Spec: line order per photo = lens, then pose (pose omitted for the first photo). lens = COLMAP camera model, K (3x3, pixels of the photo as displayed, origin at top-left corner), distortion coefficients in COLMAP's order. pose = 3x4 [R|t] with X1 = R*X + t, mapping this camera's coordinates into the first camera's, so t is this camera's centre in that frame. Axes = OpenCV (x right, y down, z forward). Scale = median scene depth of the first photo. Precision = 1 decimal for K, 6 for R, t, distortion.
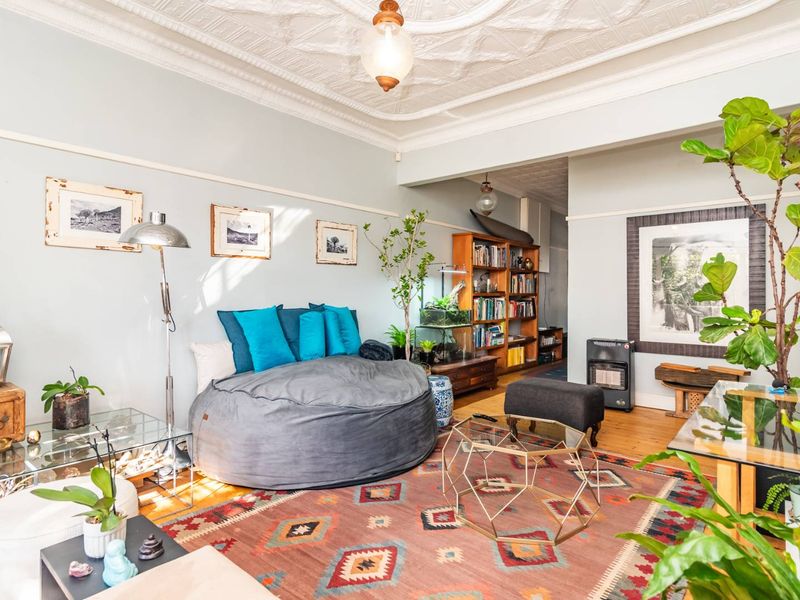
lens RADIAL K [[447.7, 0, 404.2], [0, 447.7, 296.2], [0, 0, 1]] dist [0.011381, -0.000649]
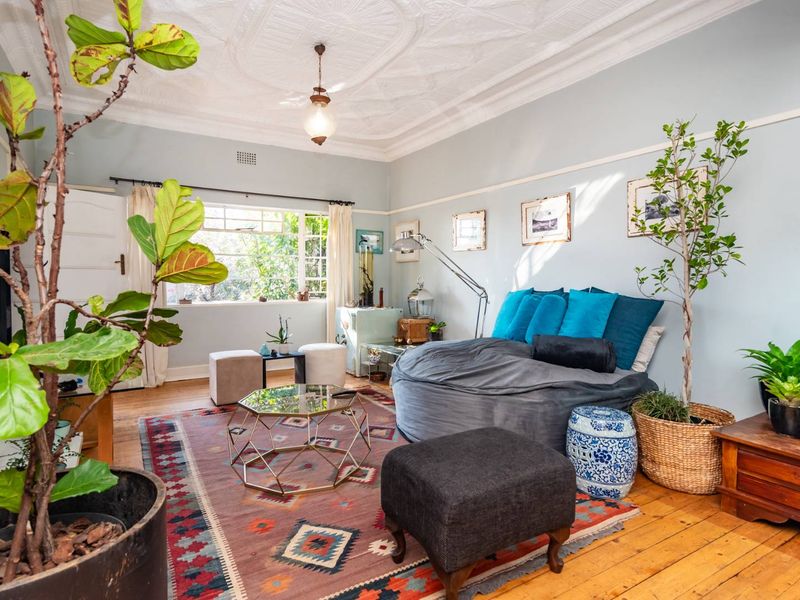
lens RADIAL K [[447.7, 0, 404.2], [0, 447.7, 296.2], [0, 0, 1]] dist [0.011381, -0.000649]
pose [[-0.299907, 0.031837, -0.953437, 0.956766], [-0.010414, 0.999274, 0.036643, 0.005688], [0.953912, 0.020919, -0.299358, 1.226940]]
